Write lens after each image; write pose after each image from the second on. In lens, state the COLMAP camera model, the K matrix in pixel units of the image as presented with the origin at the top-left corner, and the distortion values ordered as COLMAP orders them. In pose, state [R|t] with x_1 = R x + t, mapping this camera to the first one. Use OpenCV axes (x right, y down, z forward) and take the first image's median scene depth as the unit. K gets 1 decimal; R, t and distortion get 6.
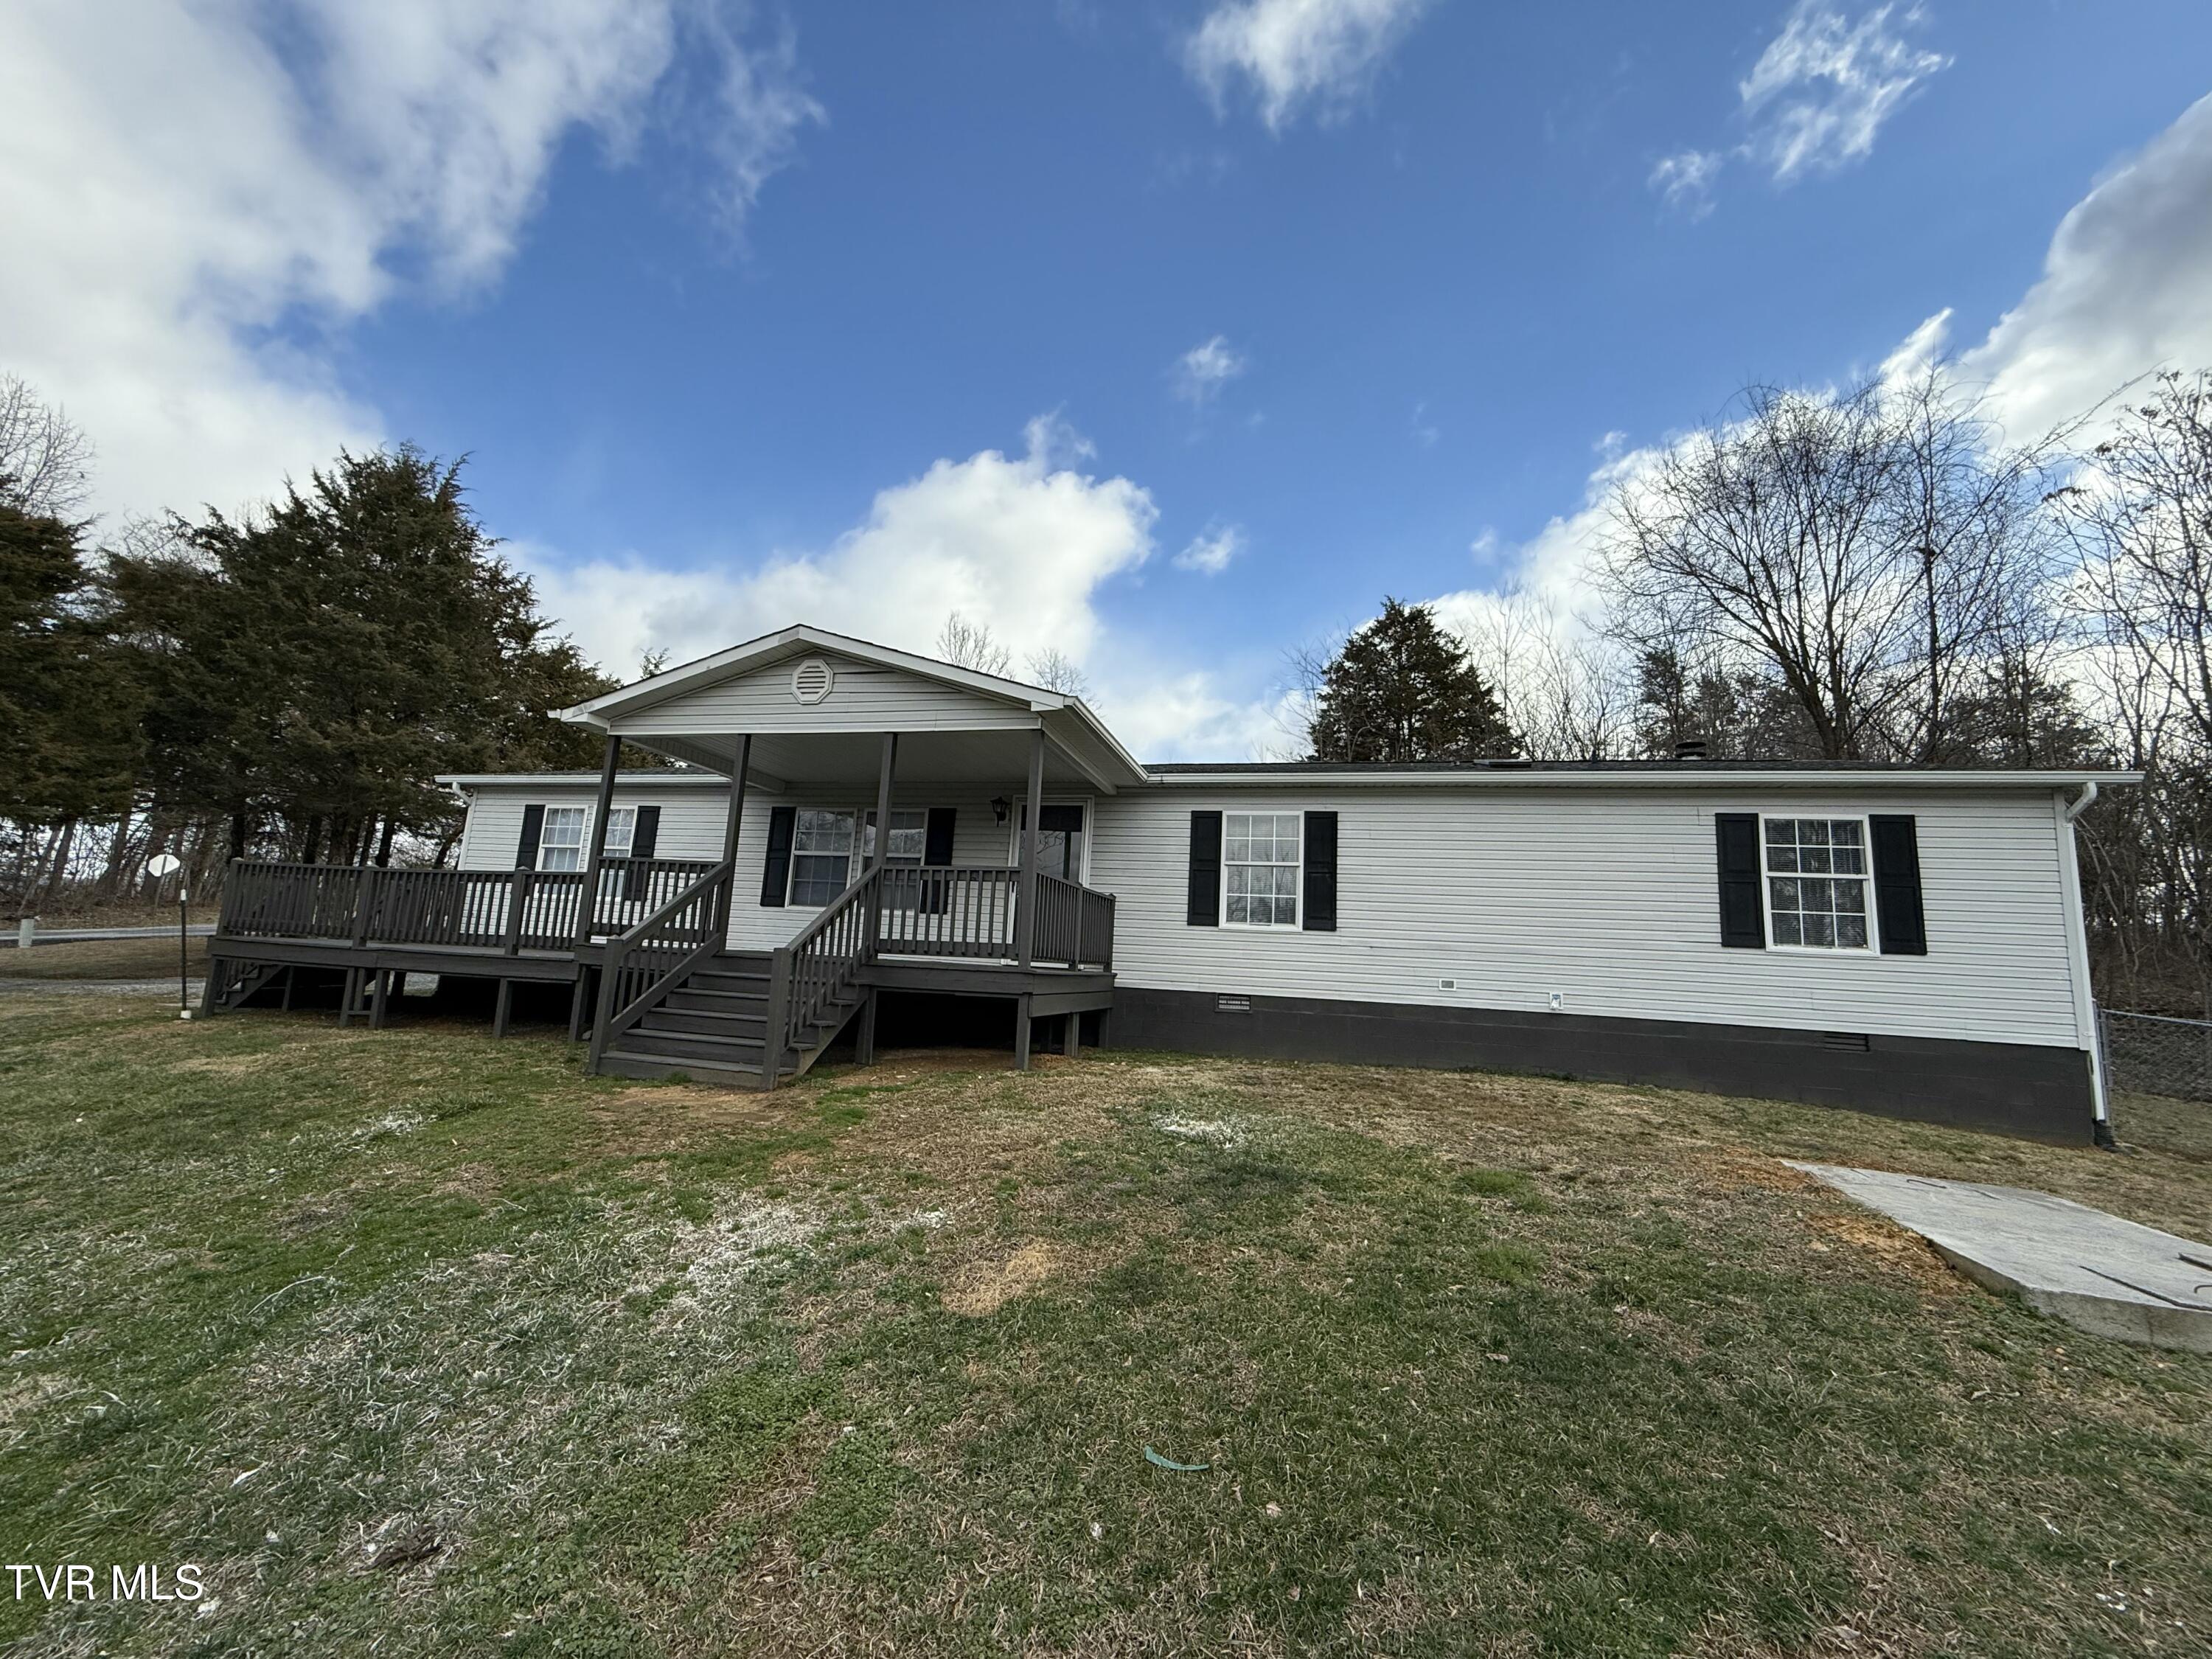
lens RADIAL K [[854.4, 0, 1098.6], [0, 854.4, 816.7], [0, 0, 1]] dist [0.000349, -0.000096]
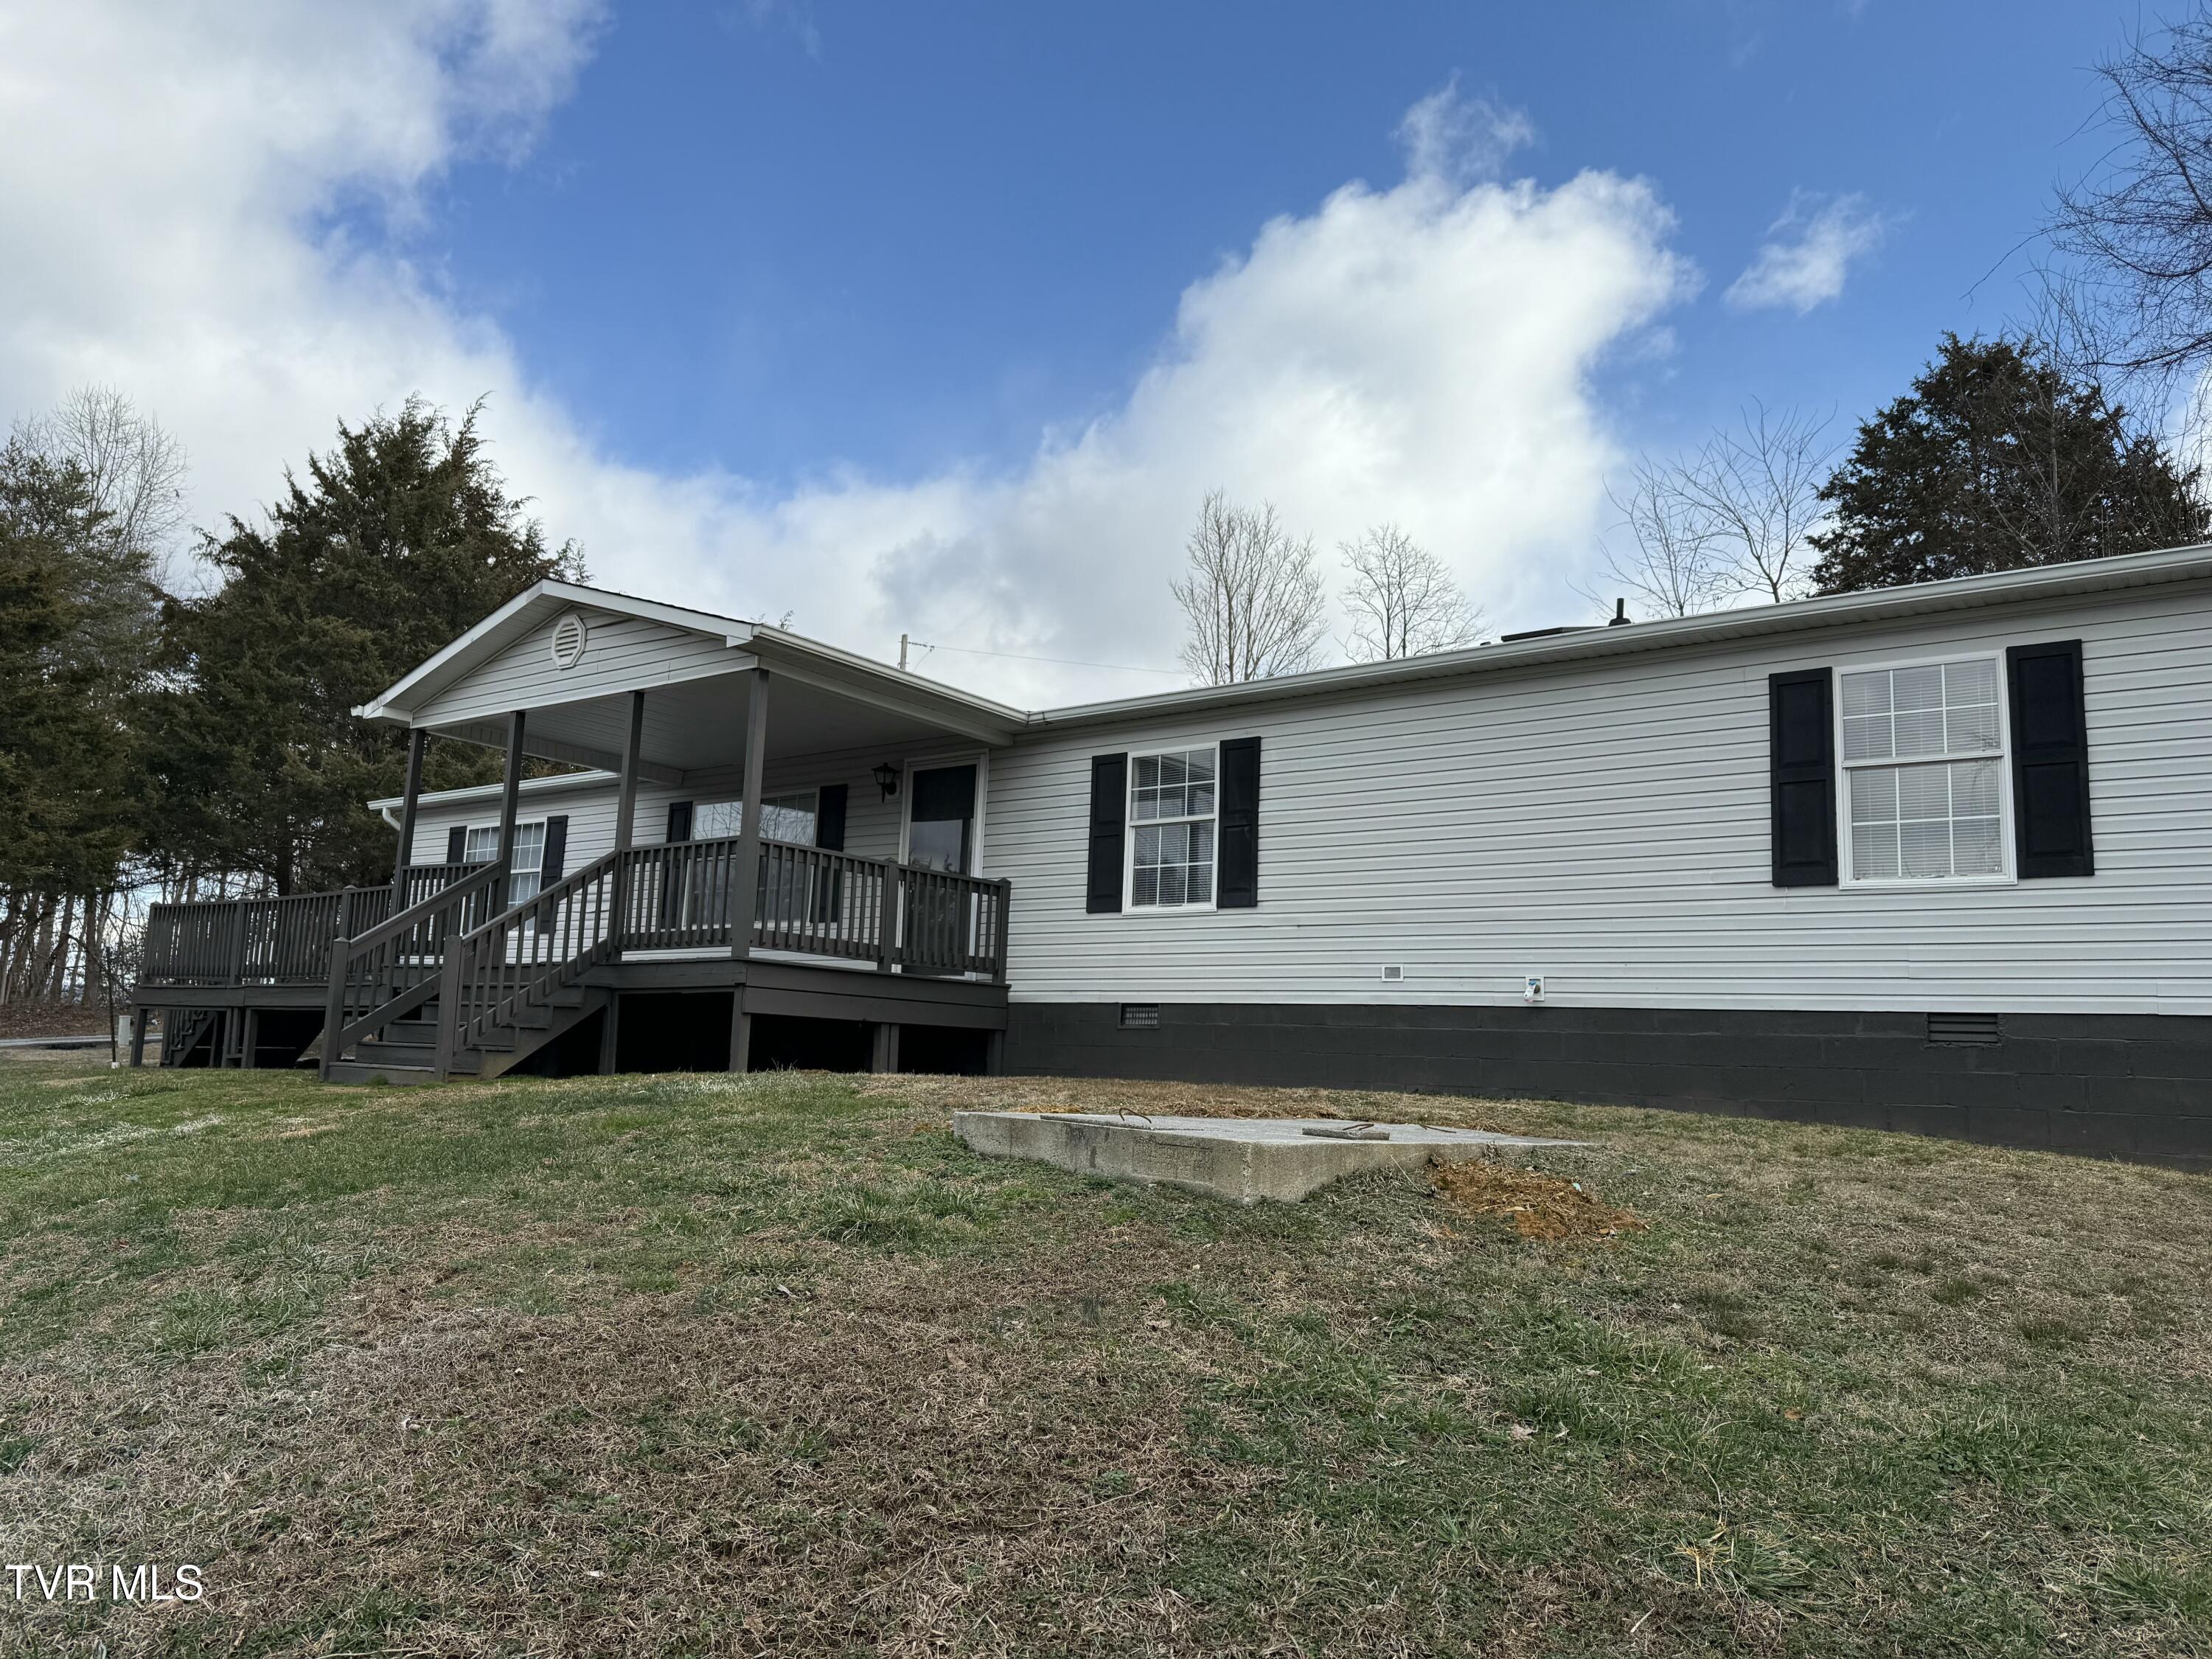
lens RADIAL K [[1505.4, 0, 1090.7], [0, 1505.4, 824.1], [0, 0, 1]] dist [0.054636, -0.064720]
pose [[0.925030, -0.079234, -0.371540, 0.540774], [0.077969, 0.996785, -0.018450, 0.069264], [0.371807, -0.011902, 0.928234, -0.169200]]
